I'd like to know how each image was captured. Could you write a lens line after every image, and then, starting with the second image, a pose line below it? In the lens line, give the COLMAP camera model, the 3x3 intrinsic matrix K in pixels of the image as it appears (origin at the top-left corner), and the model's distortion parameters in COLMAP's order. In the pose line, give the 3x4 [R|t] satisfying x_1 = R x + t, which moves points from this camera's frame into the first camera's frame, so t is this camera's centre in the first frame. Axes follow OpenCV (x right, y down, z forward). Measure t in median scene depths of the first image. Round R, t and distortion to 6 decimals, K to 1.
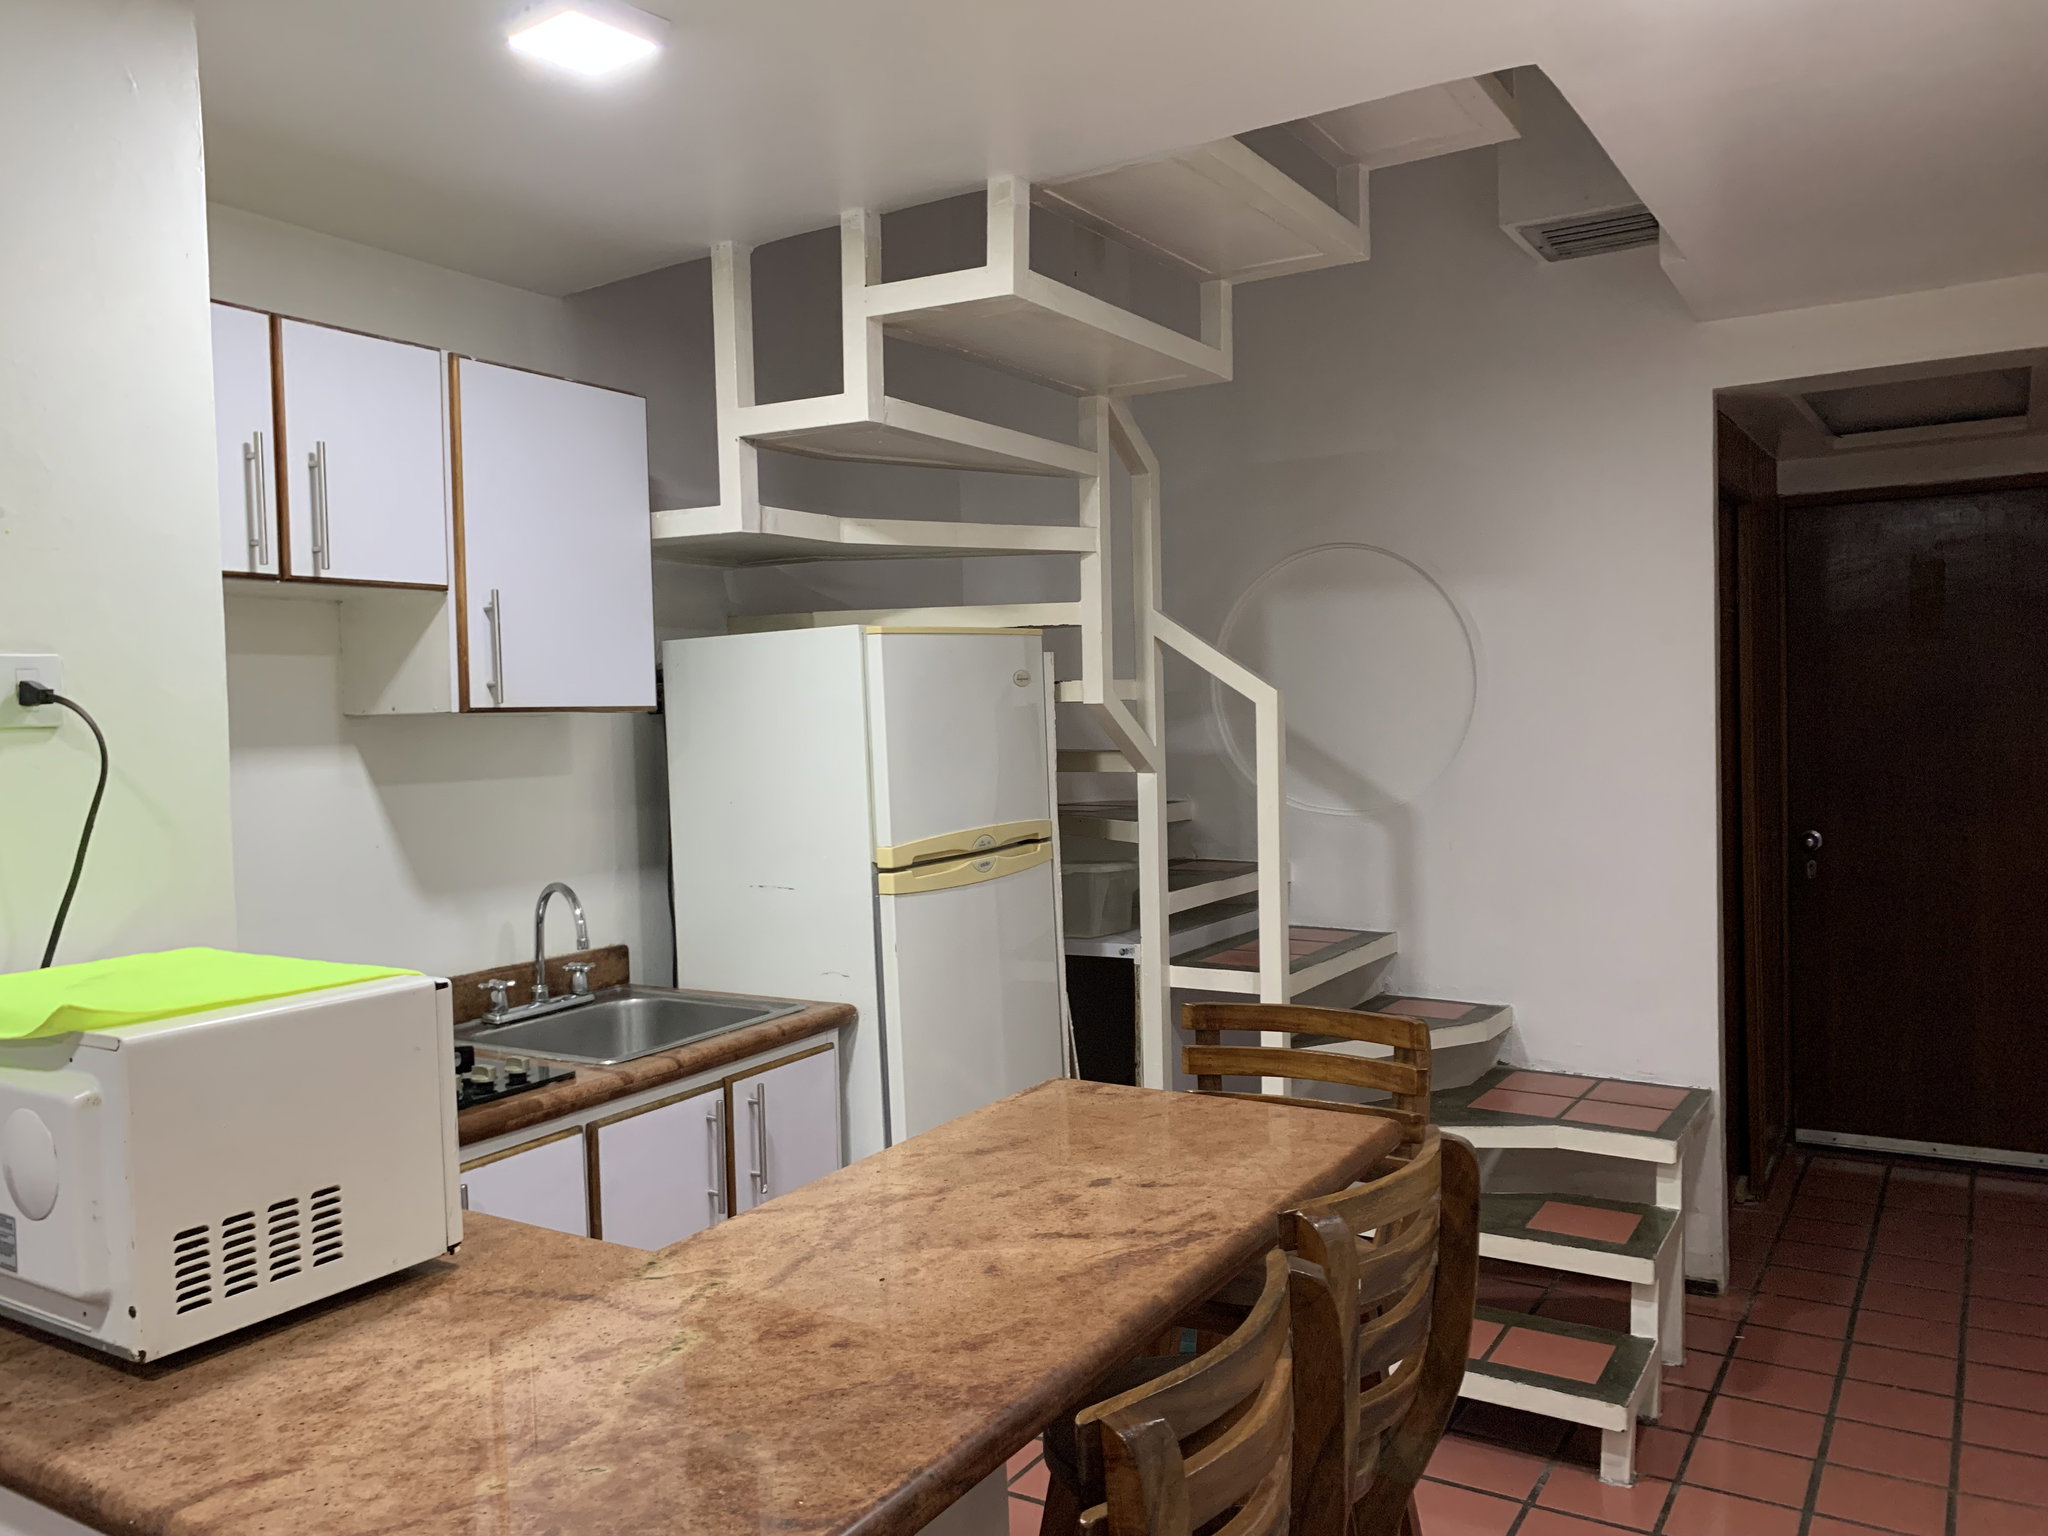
lens RADIAL K [[1569.9, 0, 1021.9], [0, 1569.9, 772.5], [0, 0, 1]] dist [0.013725, -0.022167]
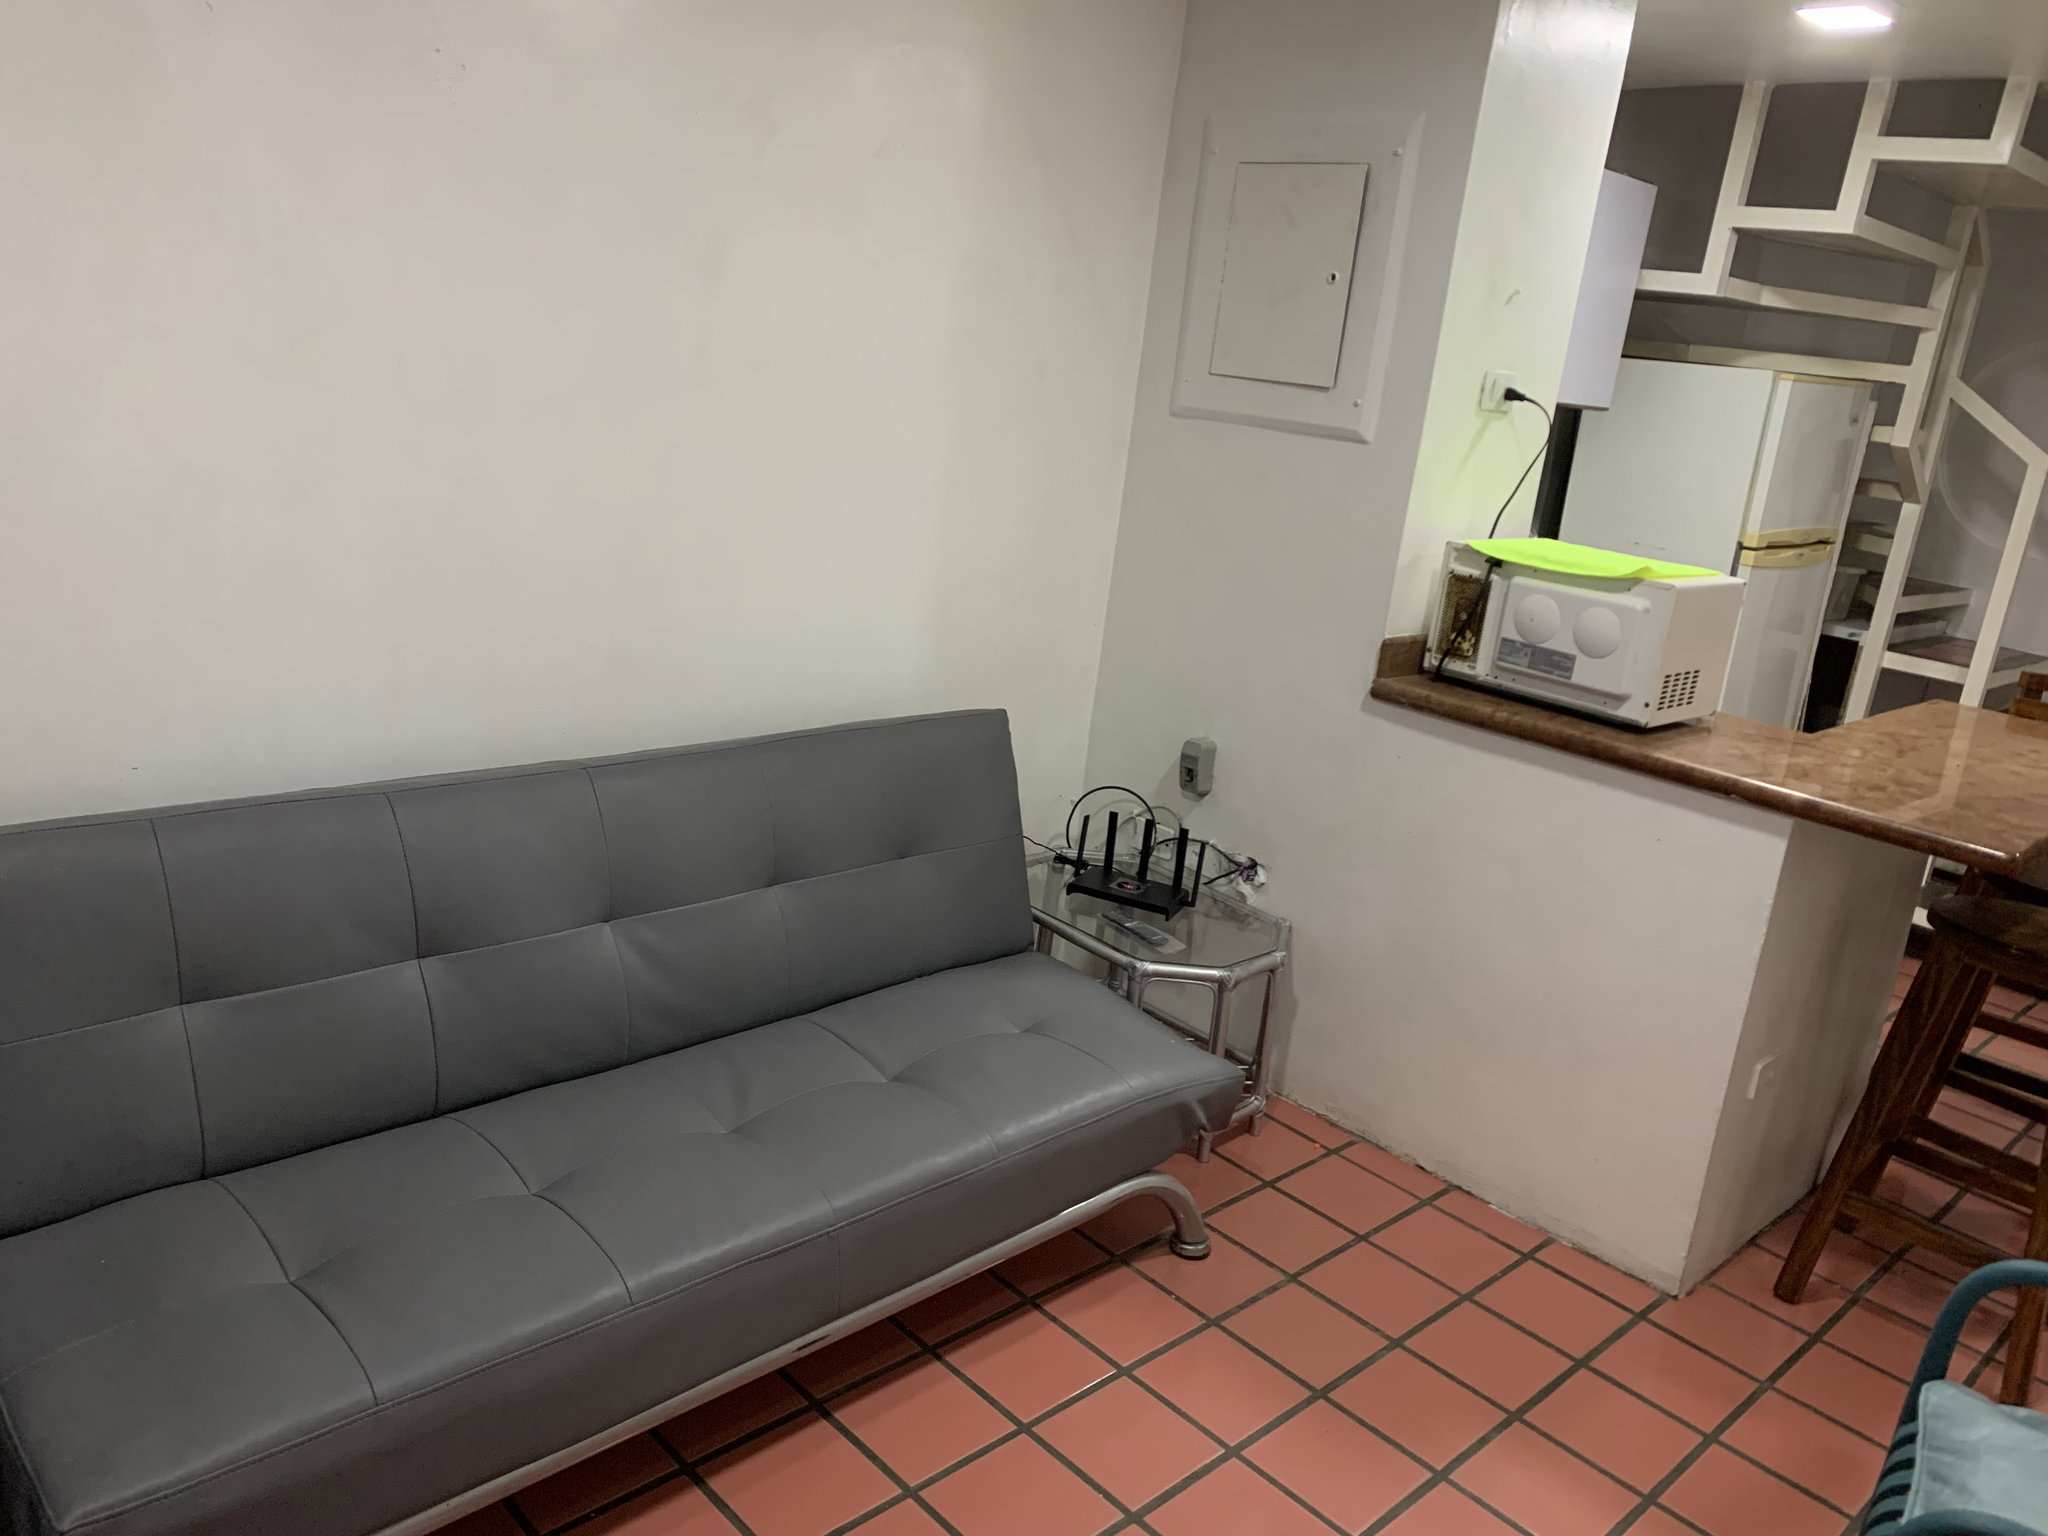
lens RADIAL K [[1569.9, 0, 1027.1], [0, 1569.9, 764.7], [0, 0, 1]] dist [0.013725, -0.022167]
pose [[0.959797, 0.192091, -0.204671, -0.345997], [-0.142764, 0.961875, 0.233269, 0.010120], [0.241677, -0.194671, 0.950629, -0.503935]]
